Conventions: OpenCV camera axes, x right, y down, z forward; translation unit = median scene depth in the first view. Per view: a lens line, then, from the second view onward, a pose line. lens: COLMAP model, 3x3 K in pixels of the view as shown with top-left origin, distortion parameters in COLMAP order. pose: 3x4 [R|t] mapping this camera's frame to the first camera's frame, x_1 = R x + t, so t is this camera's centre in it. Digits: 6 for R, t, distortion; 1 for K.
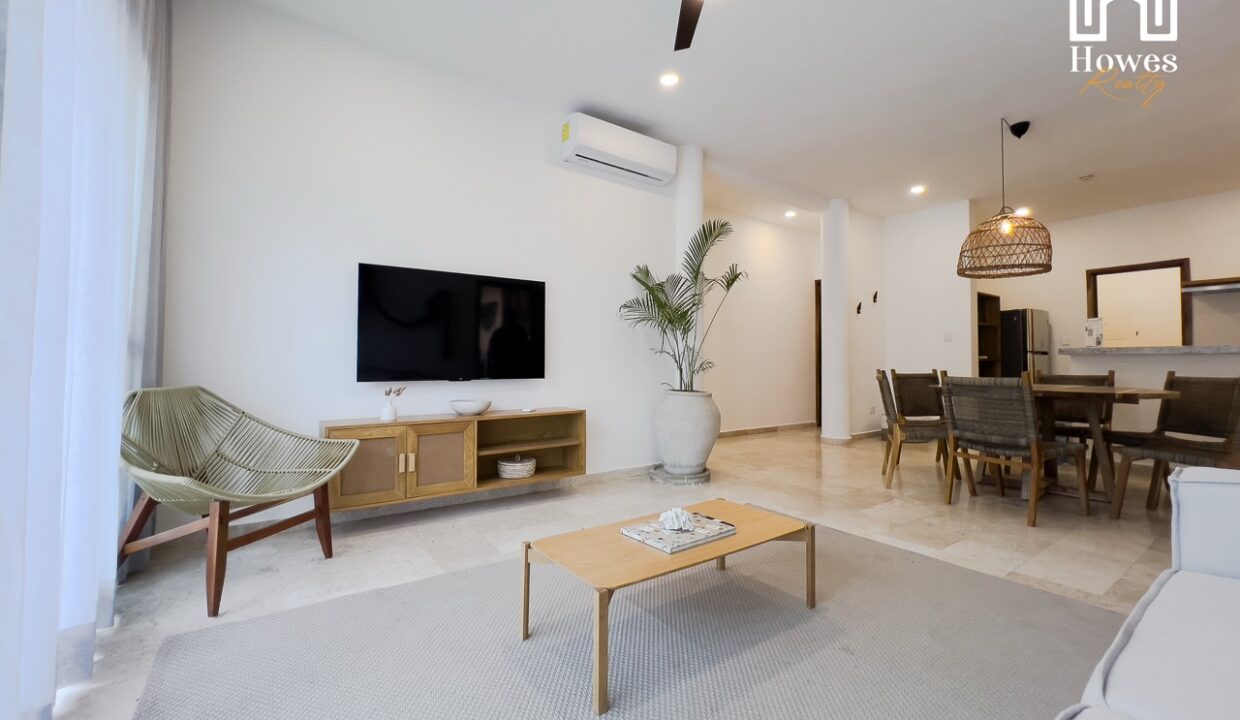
lens RADIAL K [[500.3, 0, 620.3], [0, 500.3, 347.8], [0, 0, 1]] dist [-0.001373, 0.000635]
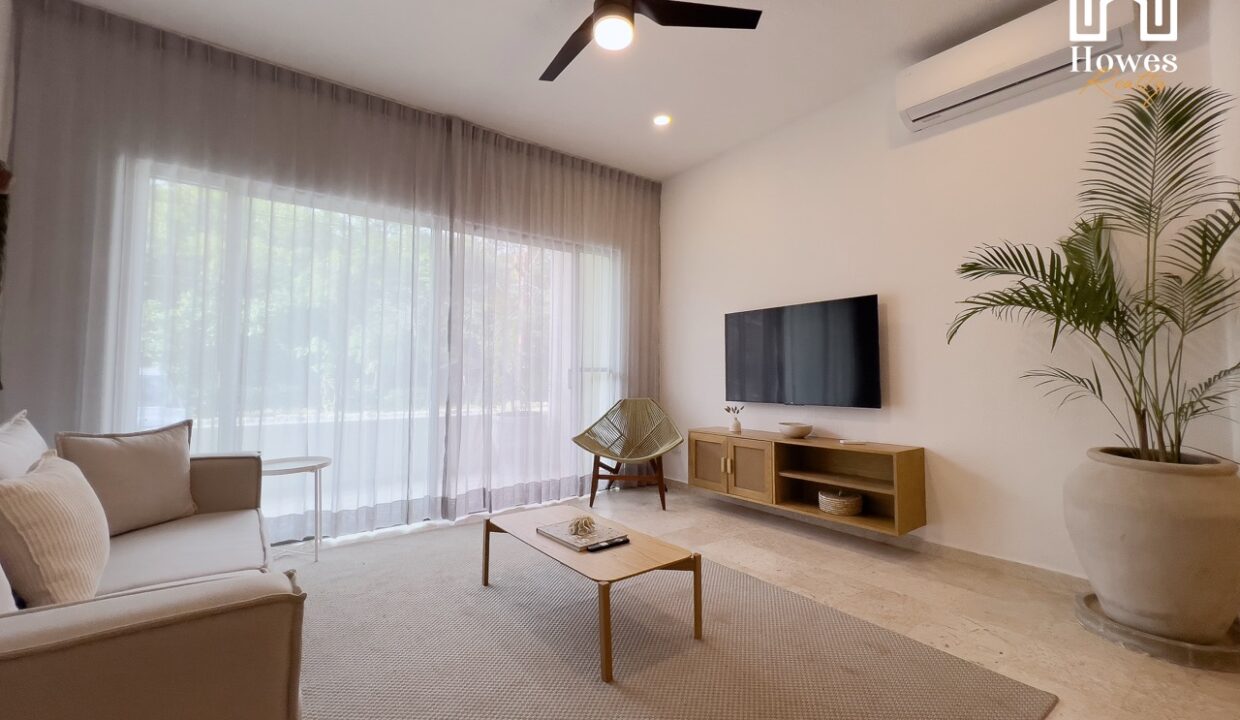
lens RADIAL K [[500.3, 0, 618.2], [0, 500.3, 350.6], [0, 0, 1]] dist [-0.001373, 0.000635]
pose [[0.035447, -0.050015, -0.998119, 0.759155], [0.028025, 0.998404, -0.049034, -0.008643], [0.998979, -0.026235, 0.036793, 0.595112]]
